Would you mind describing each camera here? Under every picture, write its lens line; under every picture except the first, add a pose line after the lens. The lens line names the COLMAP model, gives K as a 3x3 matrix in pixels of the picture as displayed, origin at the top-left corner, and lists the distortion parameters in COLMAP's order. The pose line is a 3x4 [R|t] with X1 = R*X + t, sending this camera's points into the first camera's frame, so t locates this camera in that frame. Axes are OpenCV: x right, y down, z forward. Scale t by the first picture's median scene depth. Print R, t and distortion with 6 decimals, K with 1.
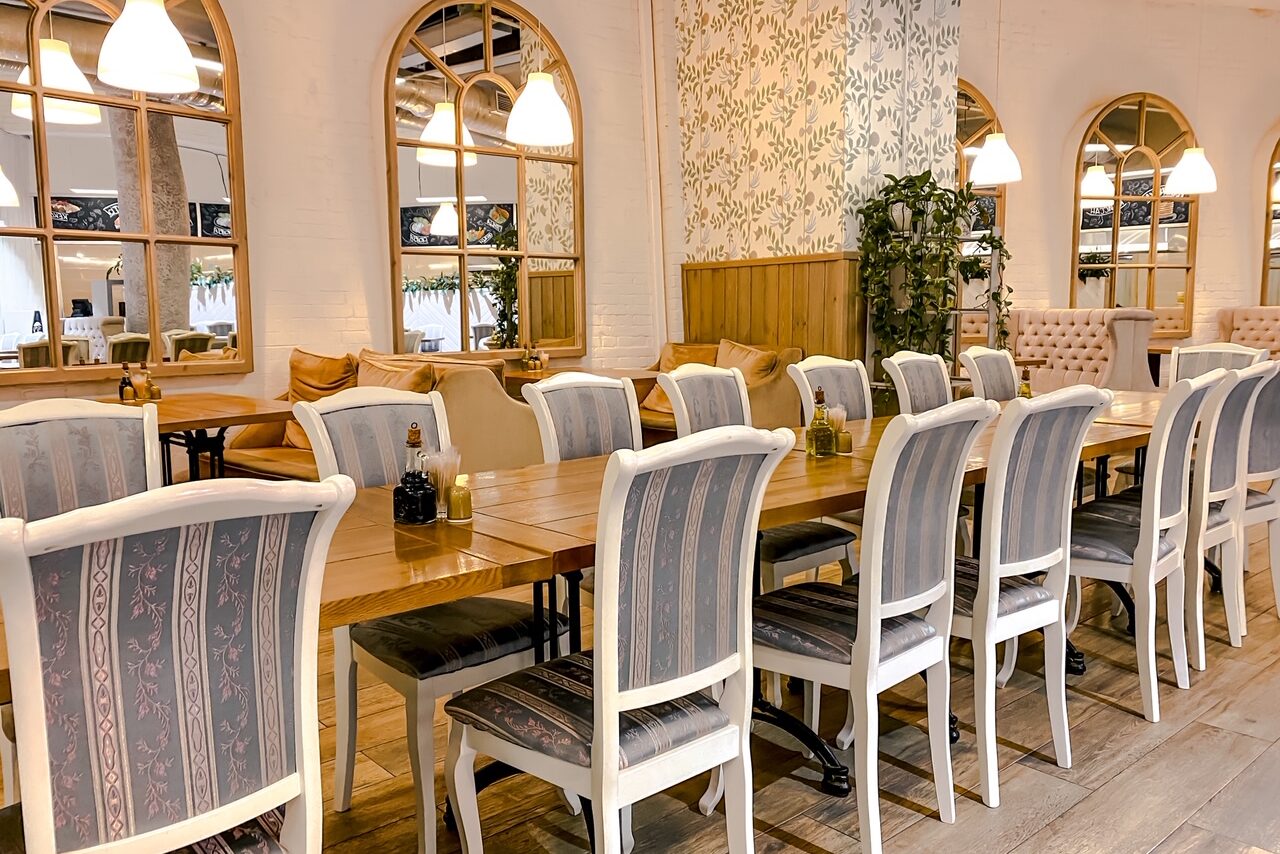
lens RADIAL K [[986.9, 0, 626.4], [0, 986.9, 425.3], [0, 0, 1]] dist [0.012138, -0.014713]
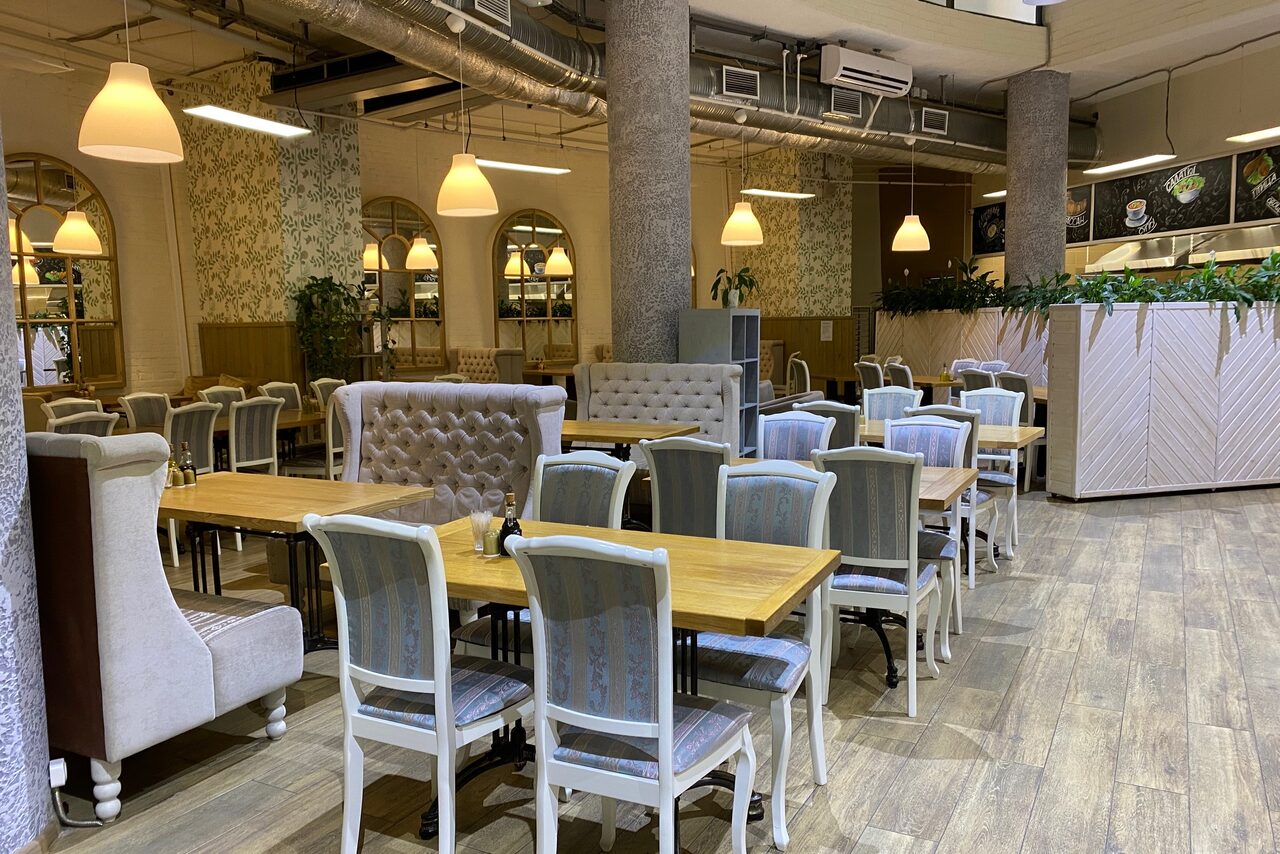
lens RADIAL K [[986.9, 0, 634.5], [0, 986.9, 428.0], [0, 0, 1]] dist [0.012138, -0.014713]
pose [[0.937029, -0.039995, 0.346955, 0.176214], [0.045859, 0.998910, -0.008704, 0.046564], [-0.346229, 0.024067, 0.937841, -0.755503]]
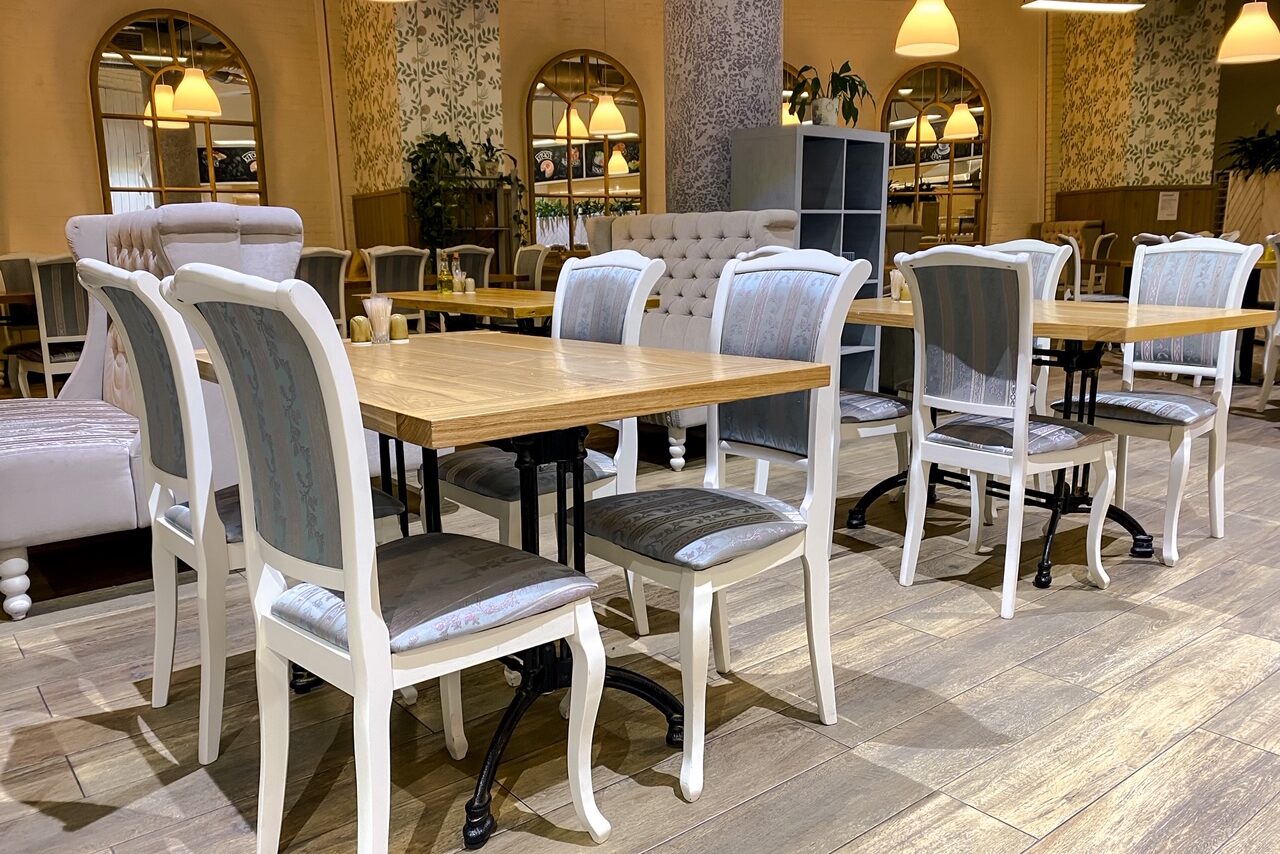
lens RADIAL K [[986.9, 0, 637.5], [0, 986.9, 422.3], [0, 0, 1]] dist [0.012138, -0.014713]
pose [[0.998737, 0.002292, -0.050190, 0.623161], [0.000820, 0.998082, 0.061893, 0.082339], [0.050236, -0.061856, 0.996820, -0.466035]]
